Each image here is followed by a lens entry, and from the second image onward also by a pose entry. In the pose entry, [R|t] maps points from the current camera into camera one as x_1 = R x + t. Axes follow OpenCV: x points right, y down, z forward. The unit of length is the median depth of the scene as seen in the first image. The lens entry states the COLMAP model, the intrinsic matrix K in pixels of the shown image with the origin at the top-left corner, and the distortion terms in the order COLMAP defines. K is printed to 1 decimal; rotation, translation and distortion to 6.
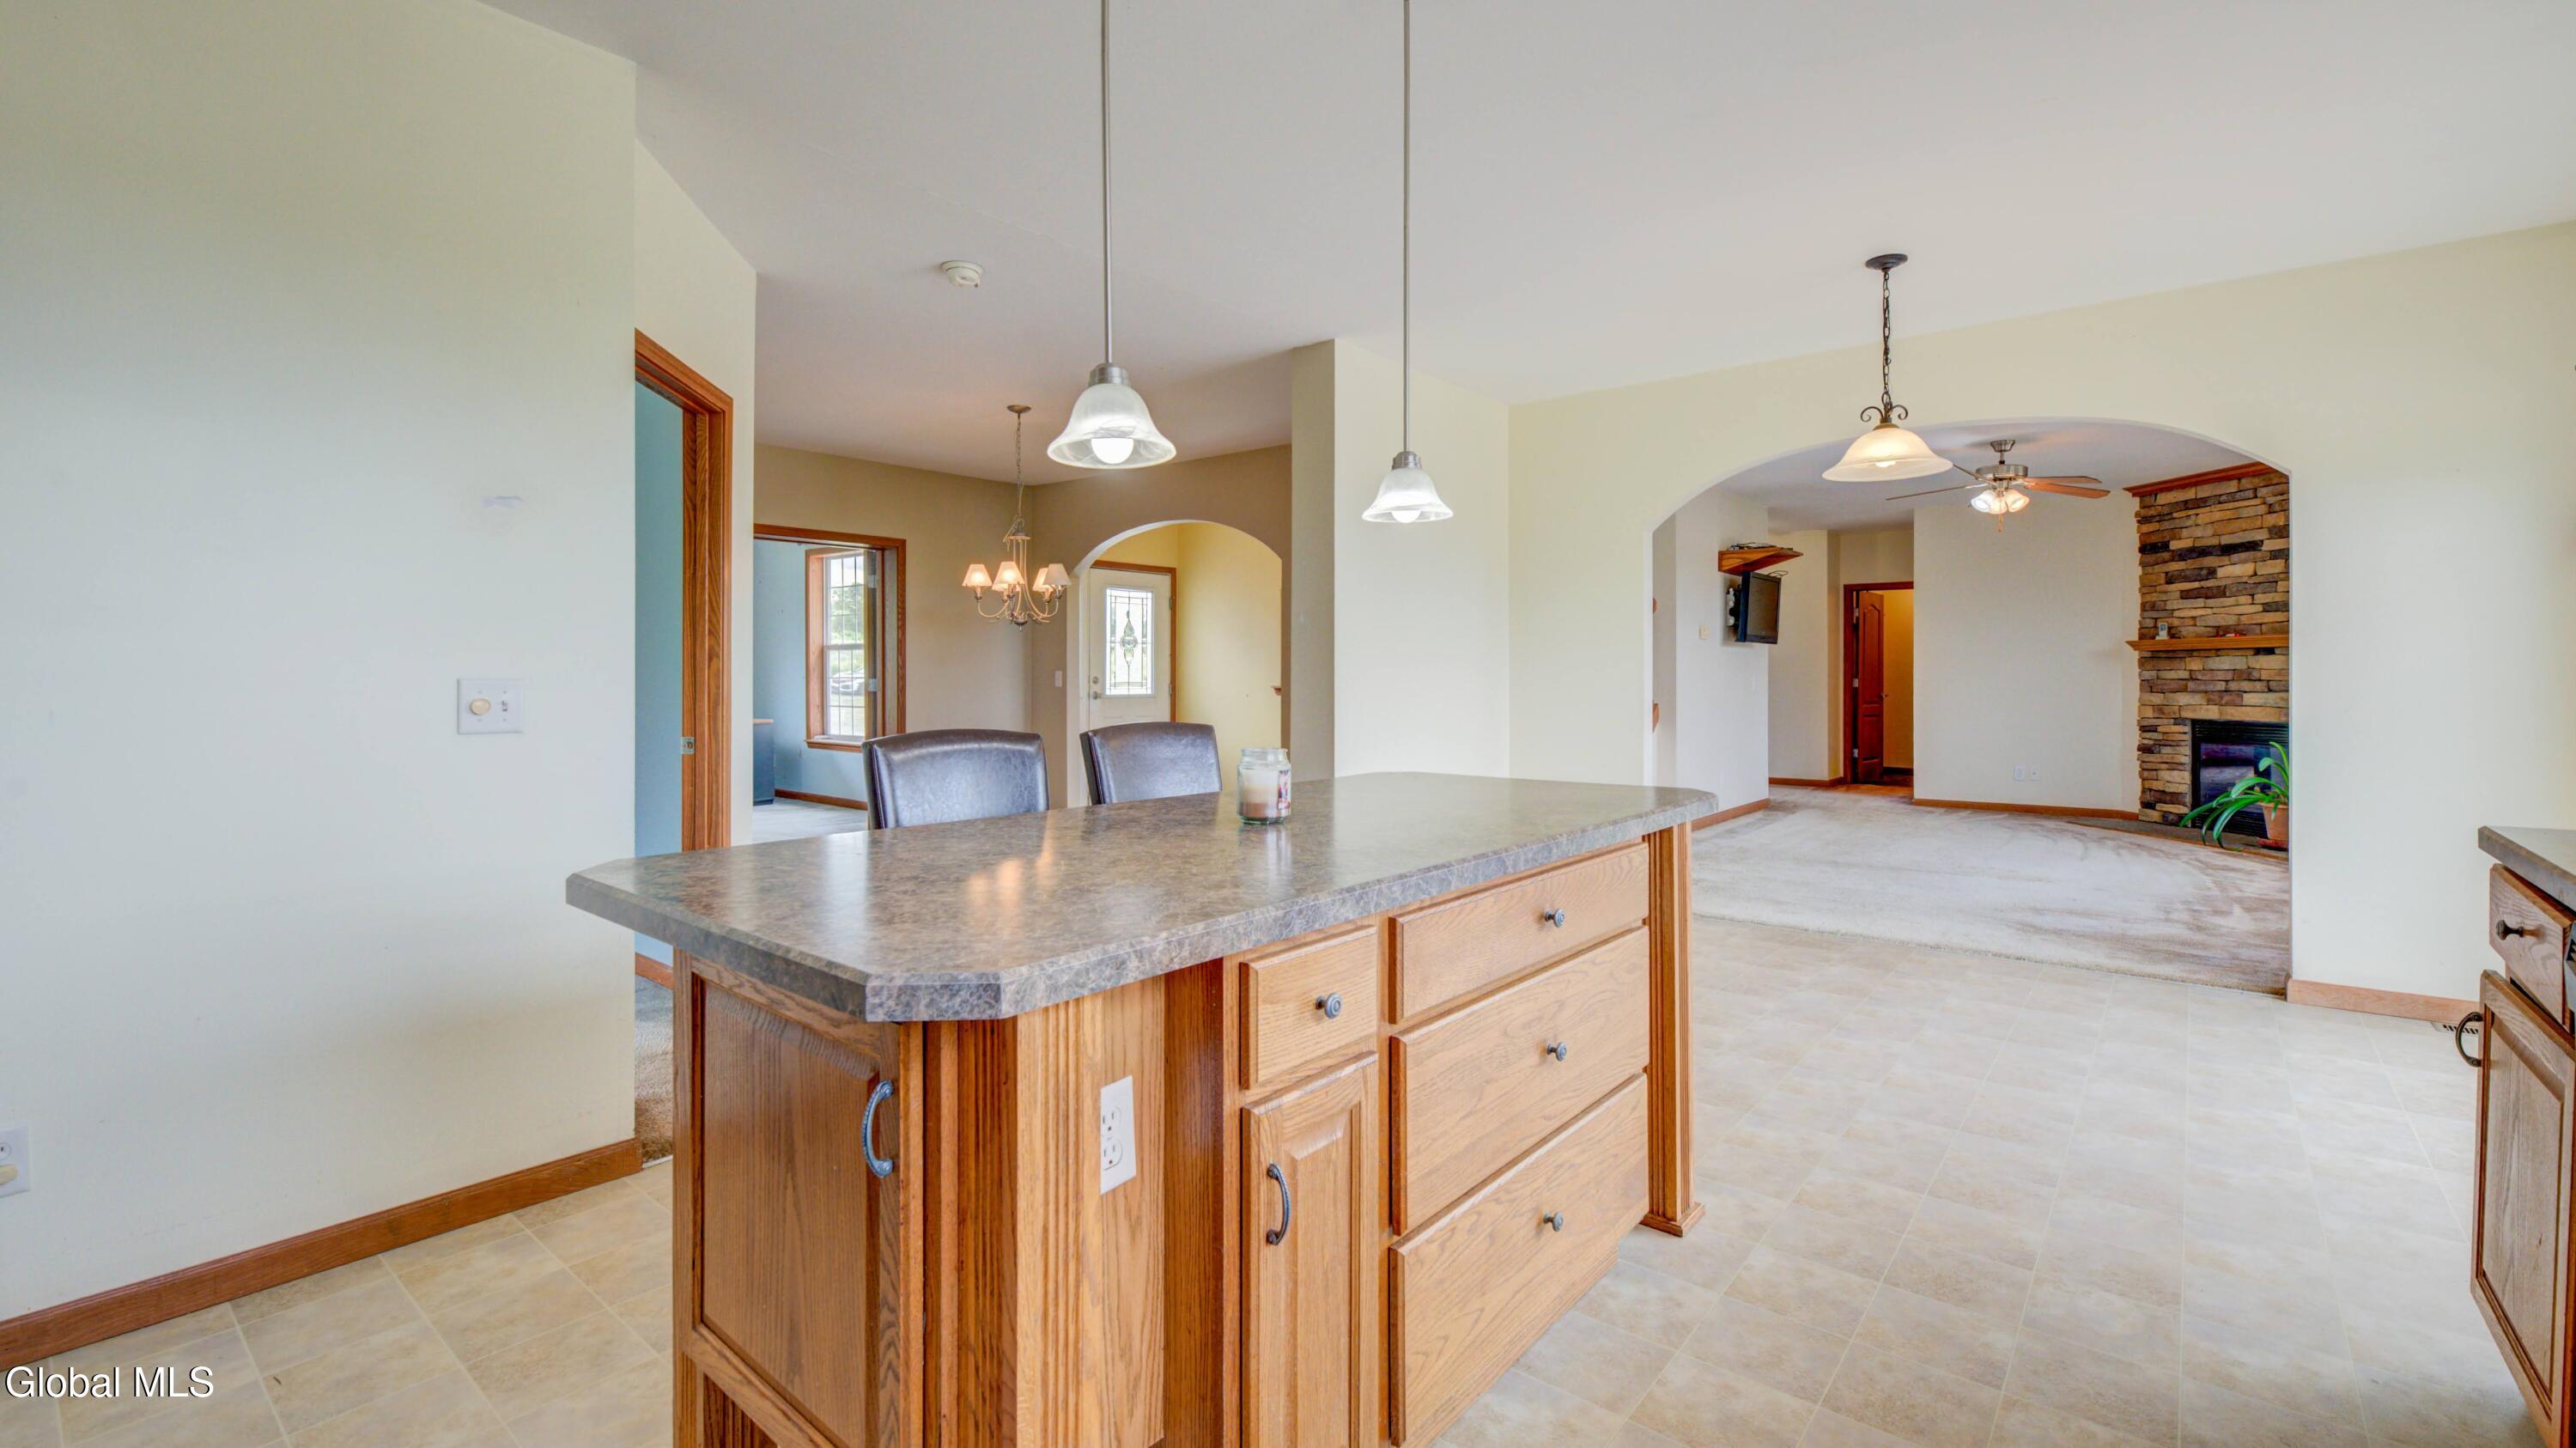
lens RADIAL K [[1101.8, 0, 1287.5], [0, 1101.8, 676.2], [0, 0, 1]] dist [-0.006177, -0.002514]
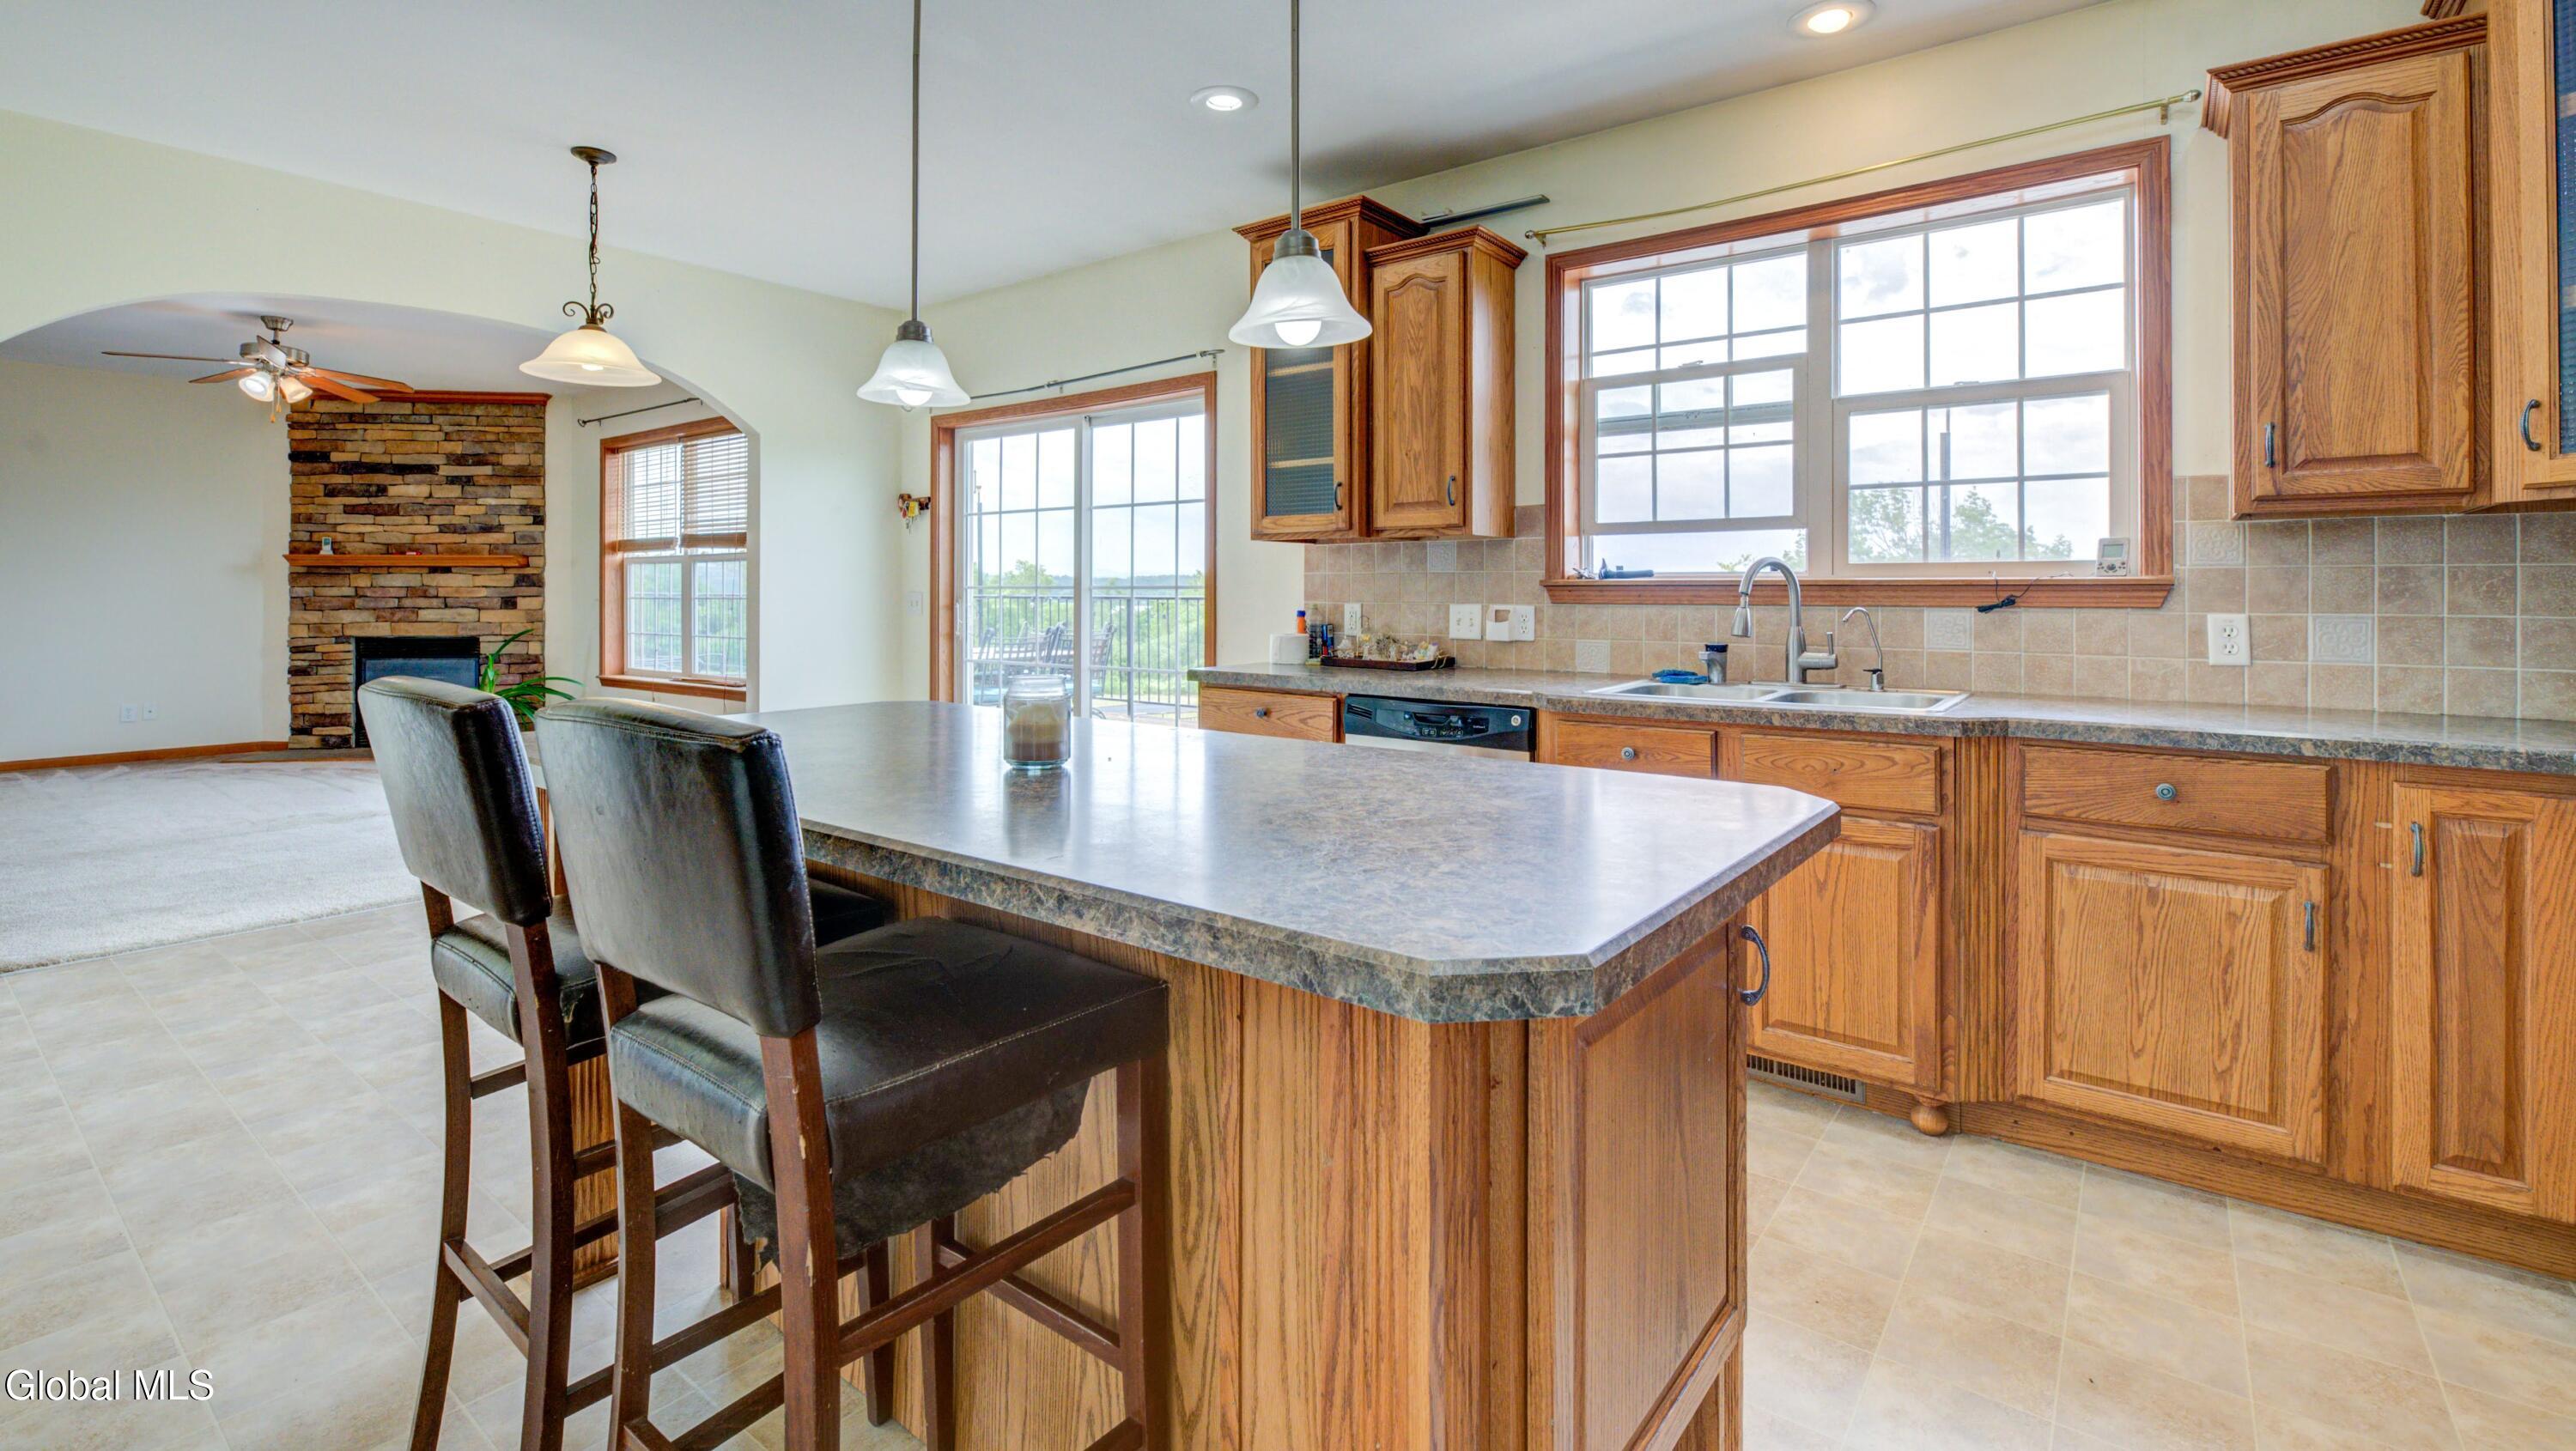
lens RADIAL K [[1101.6, 0, 1311.9], [0, 1101.6, 579.9], [0, 0, 1]] dist [-0.006177, -0.002514]
pose [[-0.042766, 0.014096, 0.998986, -0.191827], [-0.000414, 0.999900, -0.014126, 0.001622], [-0.999085, -0.001018, -0.042756, 0.188598]]
